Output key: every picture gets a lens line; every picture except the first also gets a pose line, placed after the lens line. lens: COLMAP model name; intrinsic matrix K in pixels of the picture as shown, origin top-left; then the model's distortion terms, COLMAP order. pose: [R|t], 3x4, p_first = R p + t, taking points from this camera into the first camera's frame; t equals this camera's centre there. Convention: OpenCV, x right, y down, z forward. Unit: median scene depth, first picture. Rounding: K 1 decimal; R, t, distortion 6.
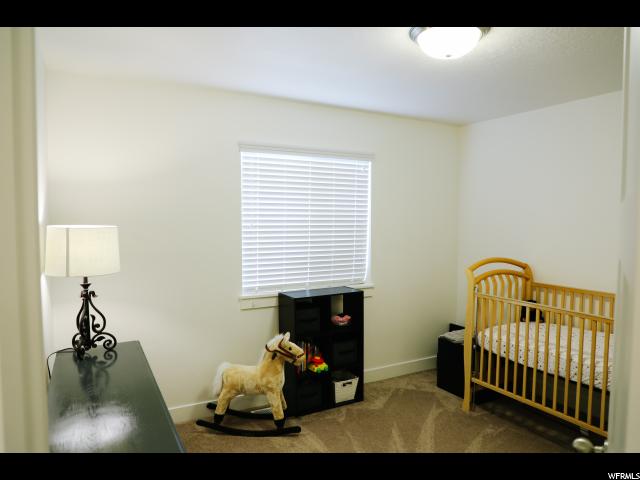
lens RADIAL K [[431.4, 0, 321.5], [0, 431.4, 239.4], [0, 0, 1]] dist [-0.092391, 0.049934]
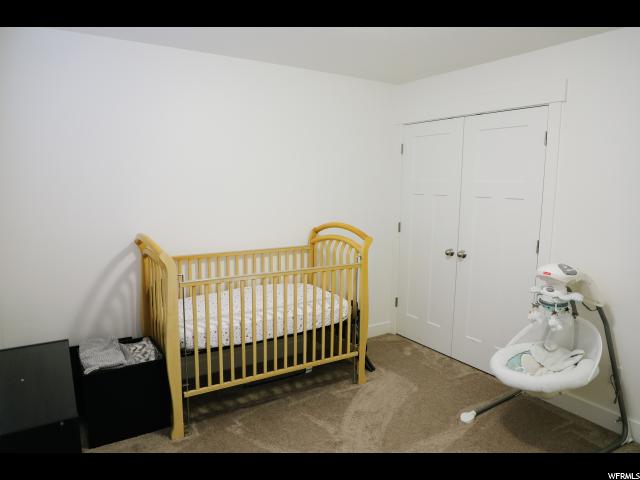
lens RADIAL K [[431.4, 0, 321.5], [0, 431.4, 239.4], [0, 0, 1]] dist [-0.092391, 0.049934]
pose [[-0.071986, -0.129993, 0.988898, -0.409995], [0.046364, 0.989963, 0.133508, -0.042336], [-0.996327, 0.055460, -0.065237, 0.838909]]
